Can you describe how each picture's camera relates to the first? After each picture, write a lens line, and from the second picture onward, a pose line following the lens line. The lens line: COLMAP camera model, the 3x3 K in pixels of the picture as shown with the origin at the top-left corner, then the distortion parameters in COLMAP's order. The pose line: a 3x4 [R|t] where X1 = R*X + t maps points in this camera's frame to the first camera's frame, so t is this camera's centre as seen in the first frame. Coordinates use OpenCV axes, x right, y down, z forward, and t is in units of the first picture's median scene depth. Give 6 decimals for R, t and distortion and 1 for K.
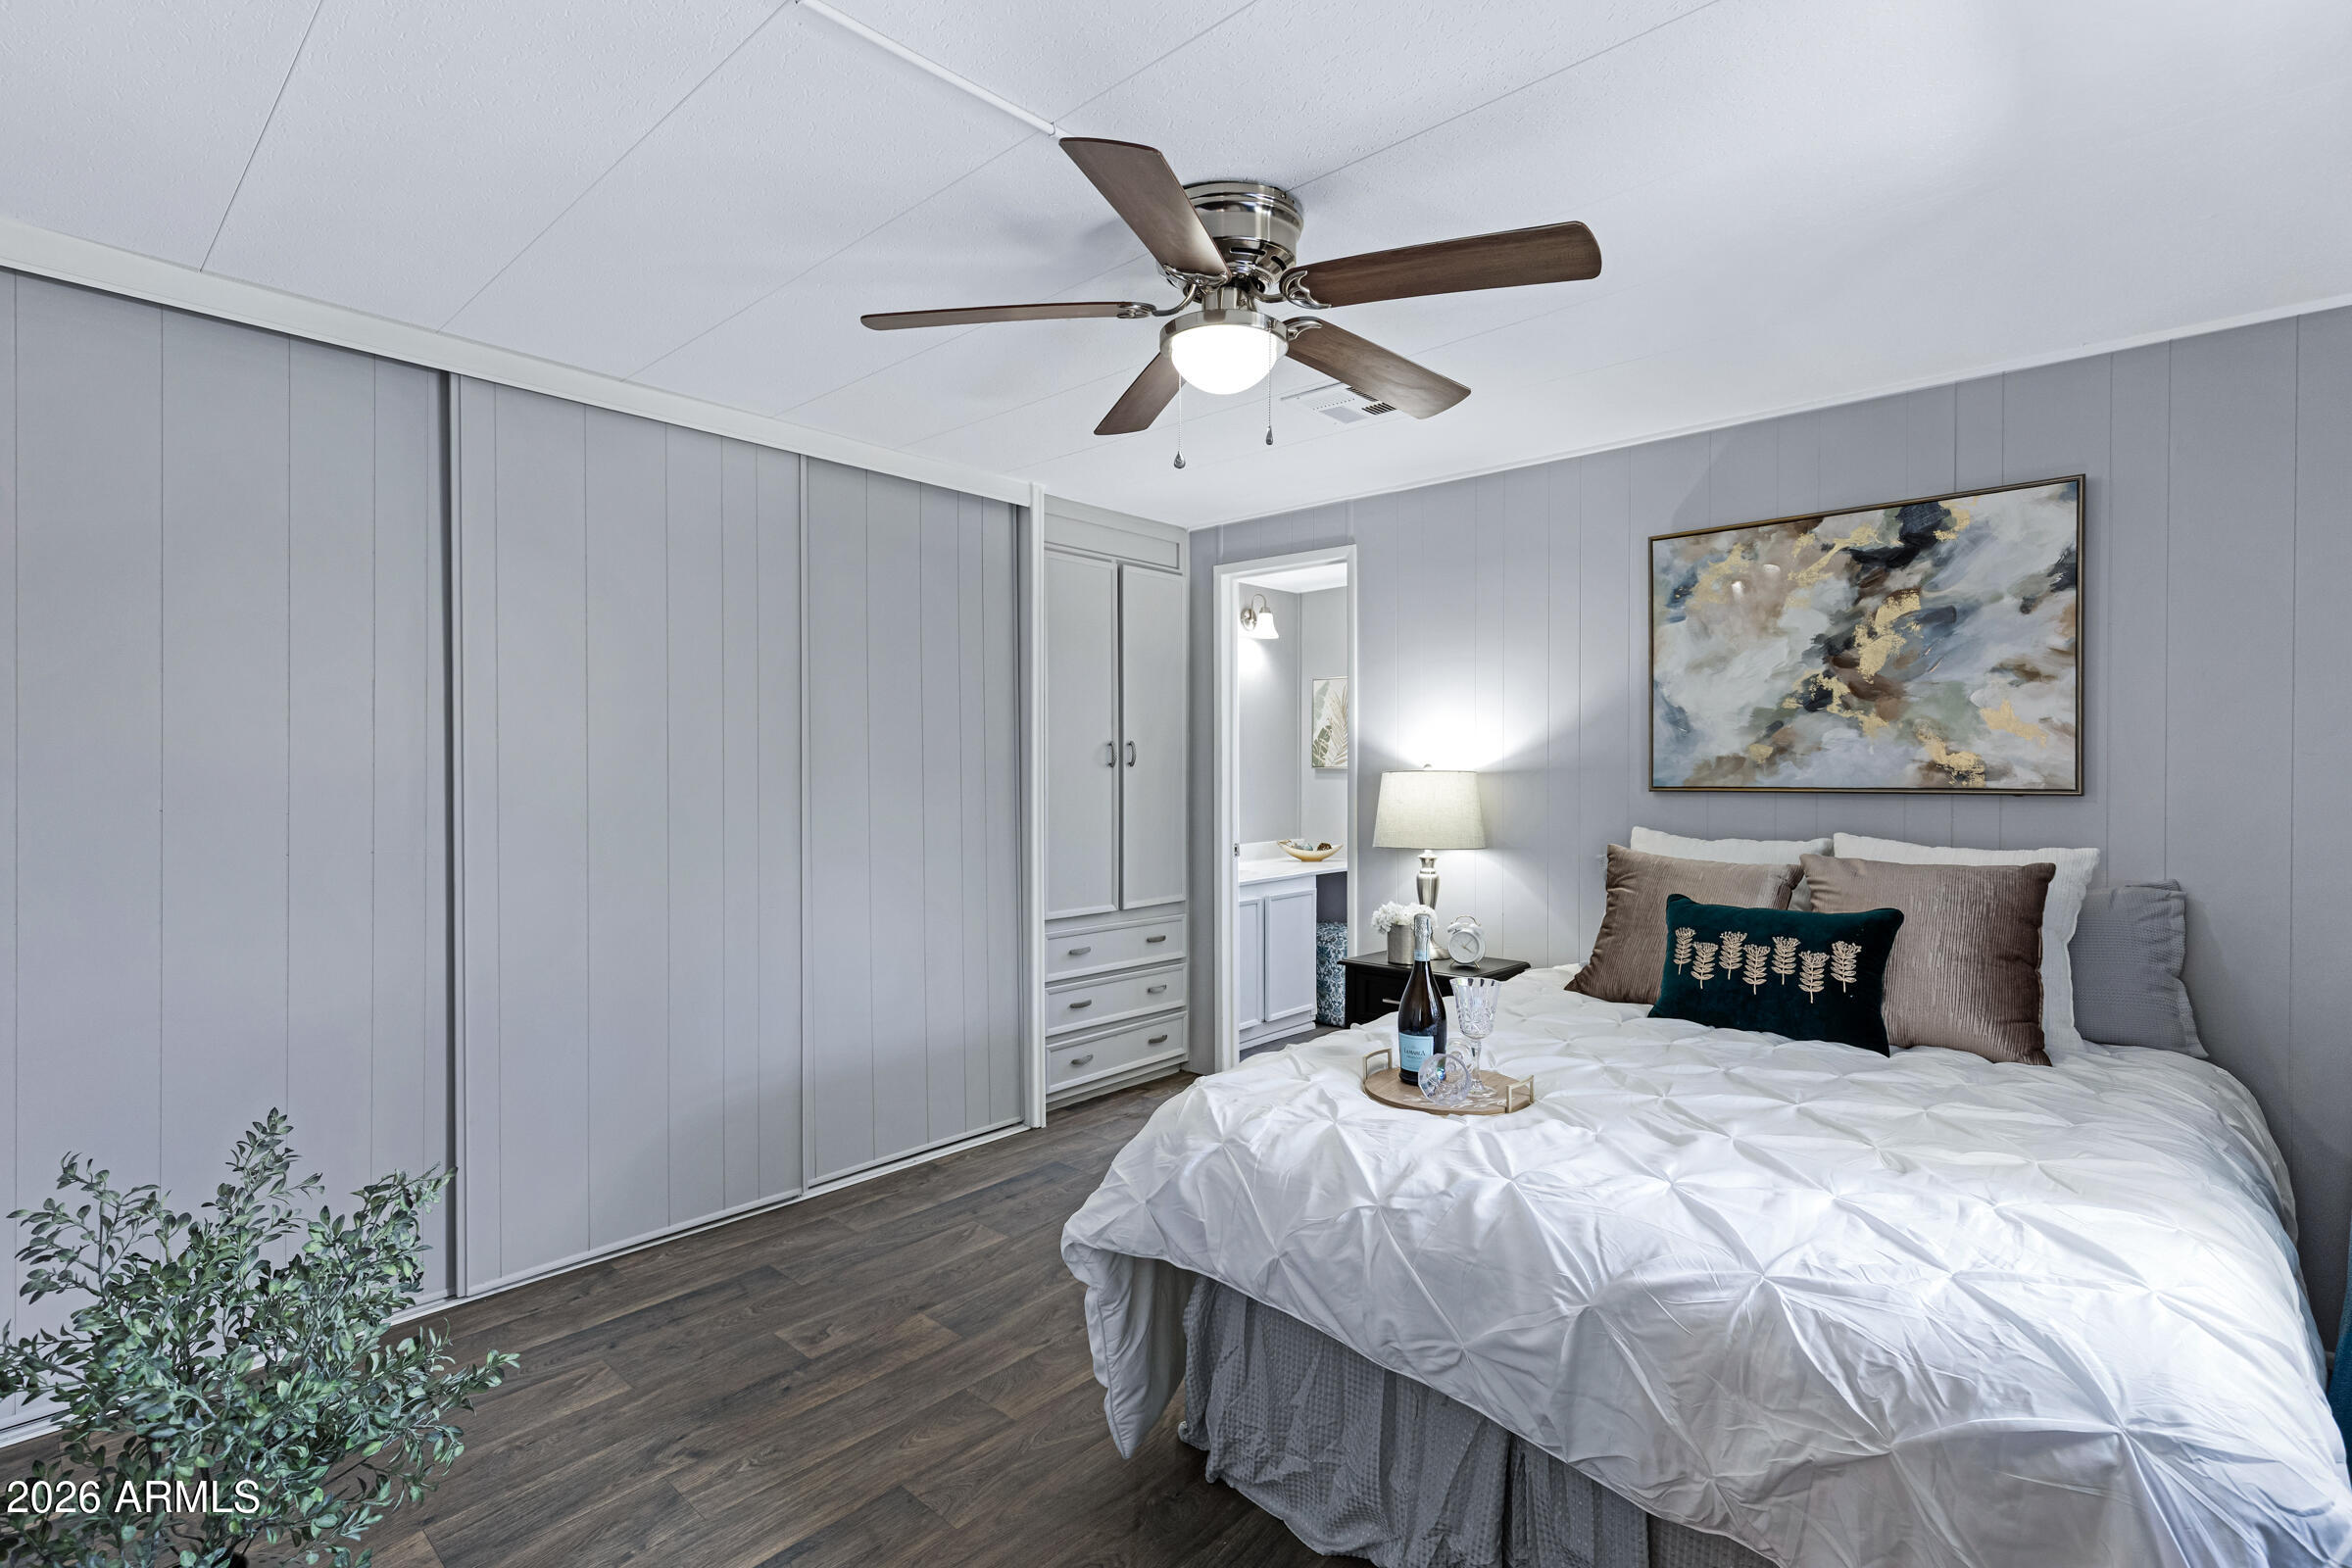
lens RADIAL K [[1063.7, 0, 1176.0], [0, 1063.7, 784.0], [0, 0, 1]] dist [-0.000805, -0.000034]
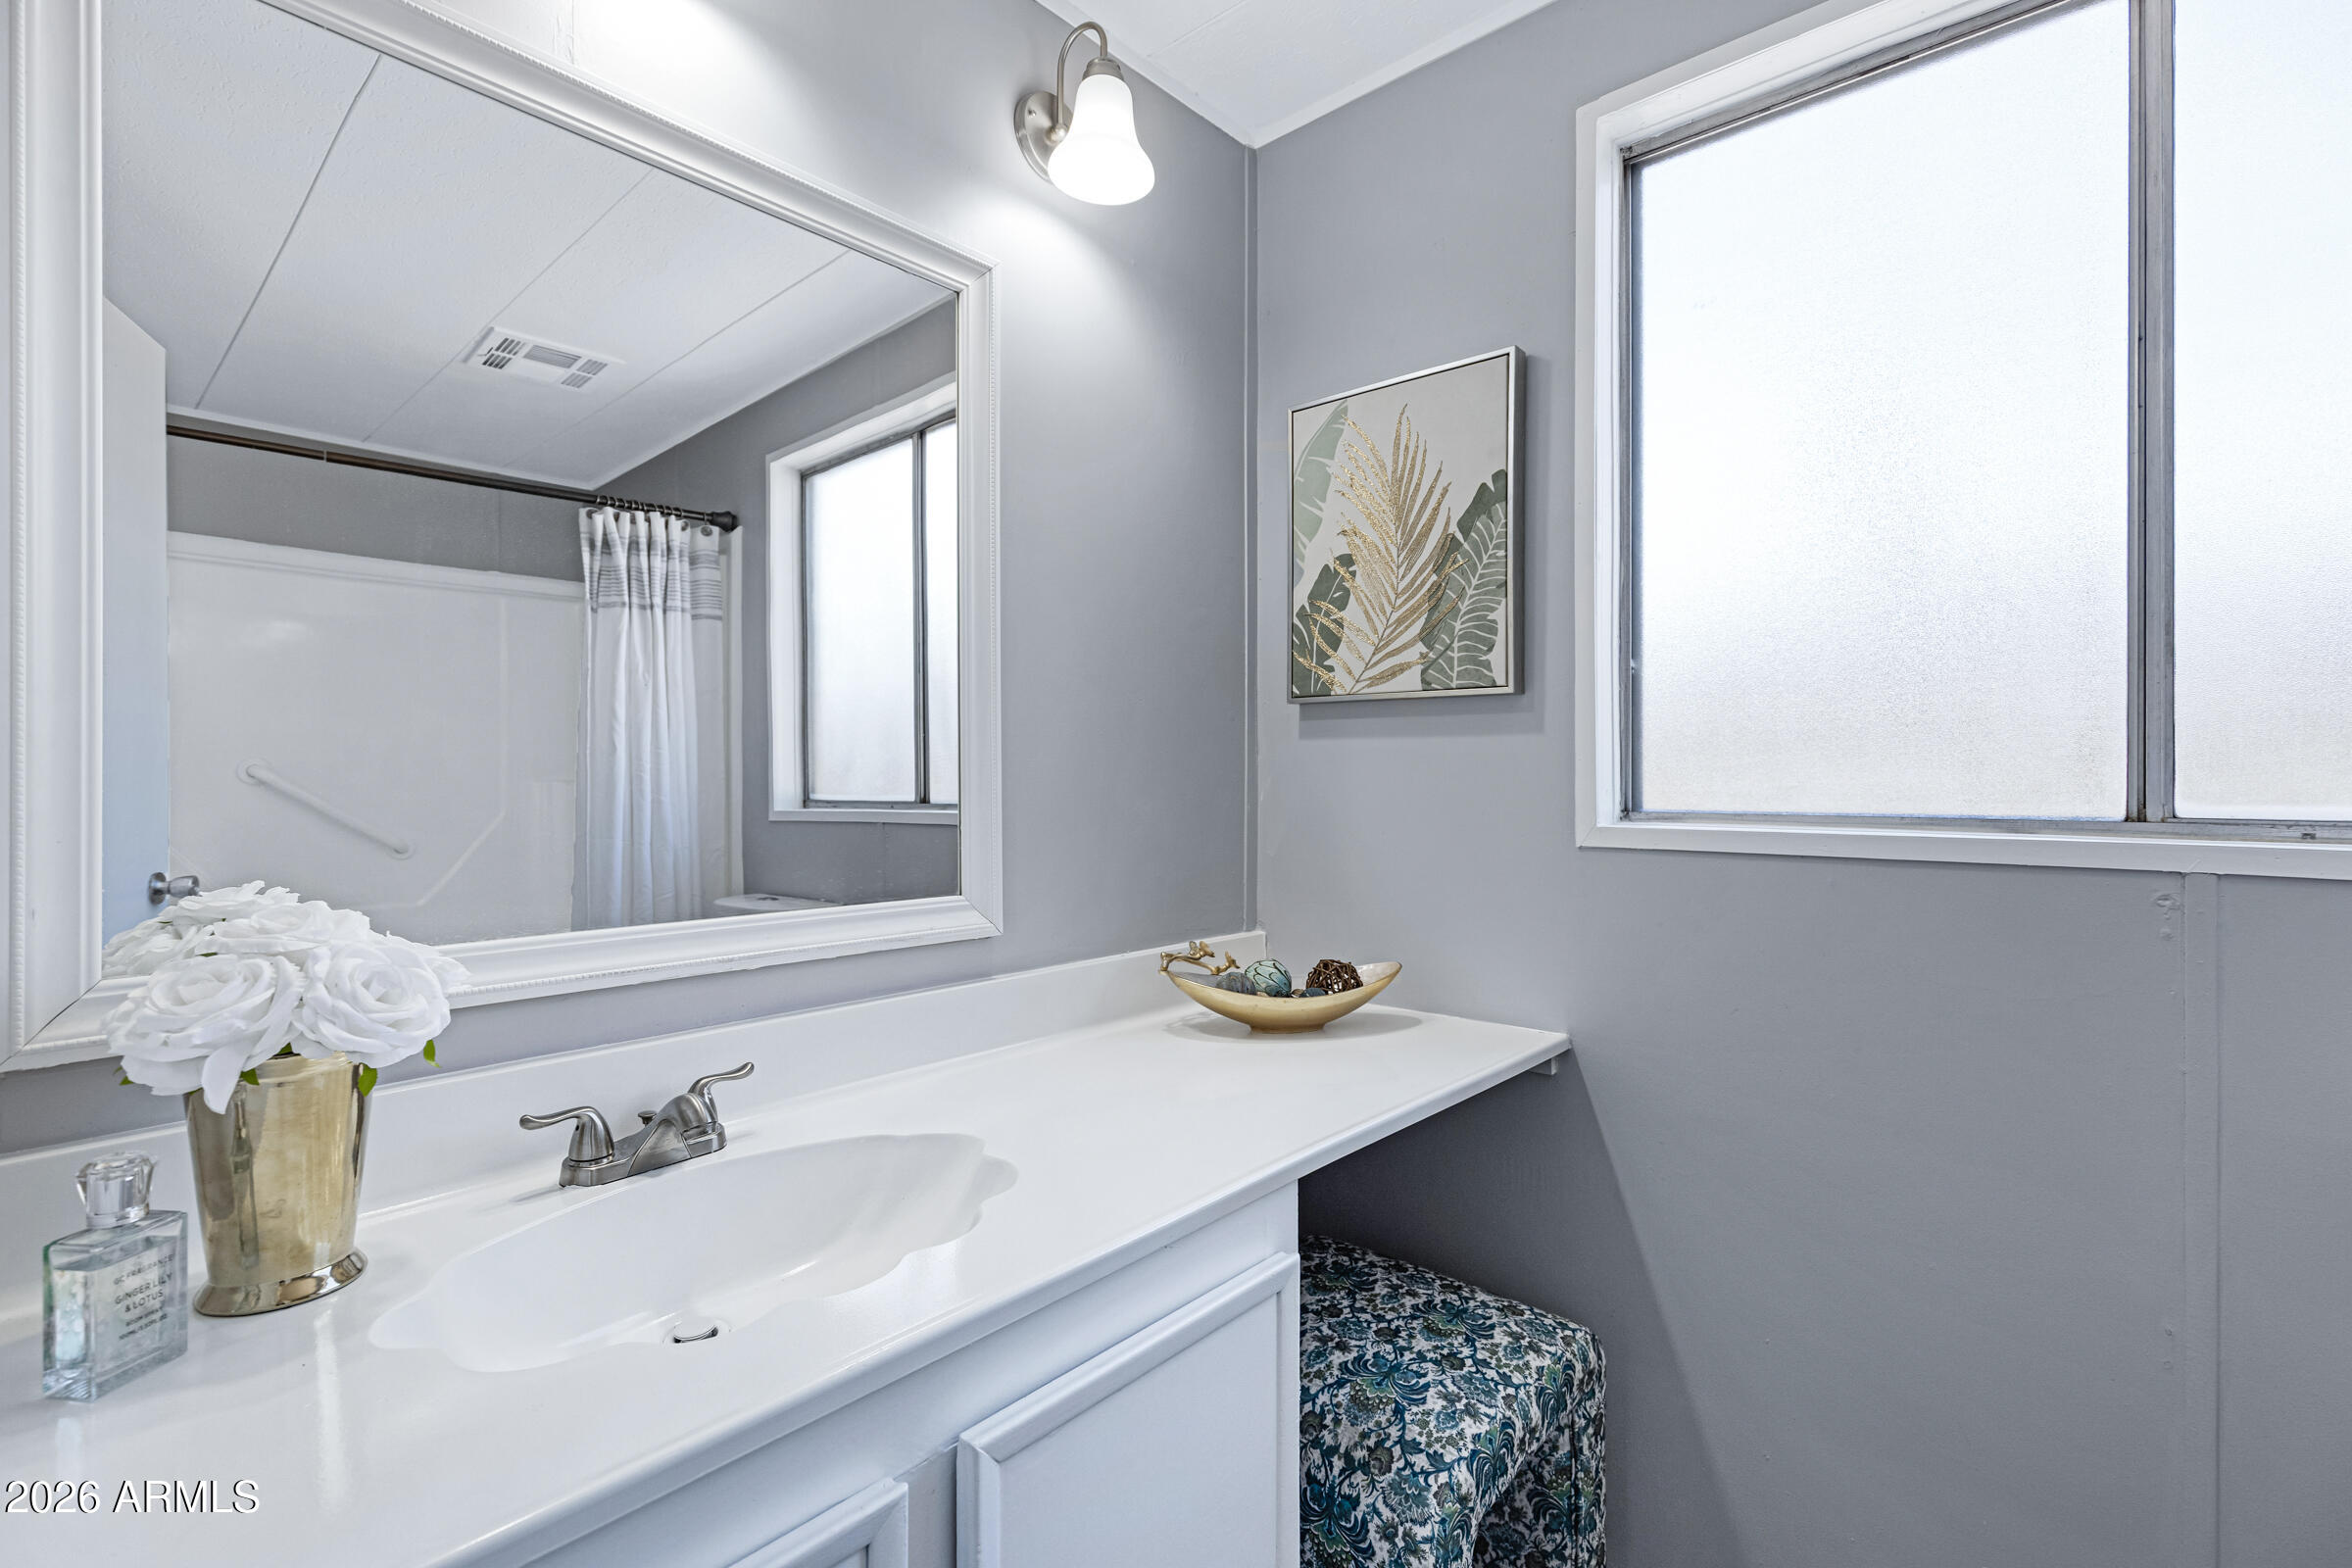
lens RADIAL K [[1063.7, 0, 1176.0], [0, 1063.7, 784.0], [0, 0, 1]] dist [-0.000805, -0.000034]
pose [[0.999996, -0.002661, -0.000679, 0.148869], [0.002661, 0.999996, 0.000197, 0.013672], [0.000679, -0.000198, 1.000000, 1.086760]]
